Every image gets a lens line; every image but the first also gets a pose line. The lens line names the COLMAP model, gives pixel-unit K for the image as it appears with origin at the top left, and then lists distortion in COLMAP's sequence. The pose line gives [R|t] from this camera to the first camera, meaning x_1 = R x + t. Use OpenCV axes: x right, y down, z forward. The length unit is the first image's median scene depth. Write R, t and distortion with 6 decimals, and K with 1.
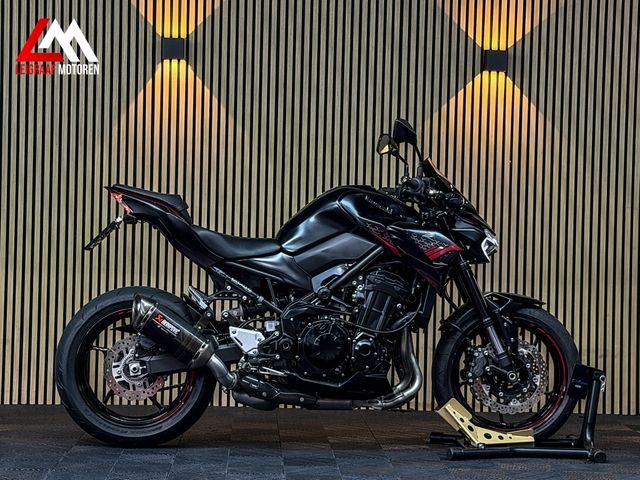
lens RADIAL K [[1426.7, 0, 320.0], [0, 1426.7, 240.0], [0, 0, 1]] dist [0.110018, 0.327920]
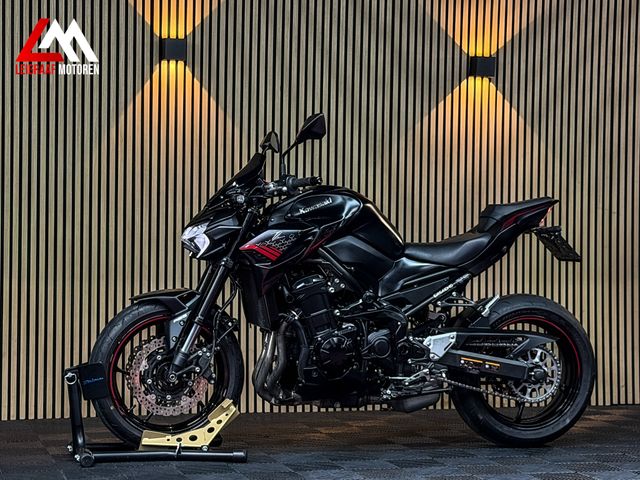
lens RADIAL K [[1426.7, 0, 320.0], [0, 1426.7, 240.0], [0, 0, 1]] dist [0.110018, 0.327920]
pose [[0.972414, -0.013372, 0.232876, -0.290276], [0.014447, 0.999891, -0.002911, 0.000939], [-0.232812, 0.006195, 0.972502, 0.033161]]
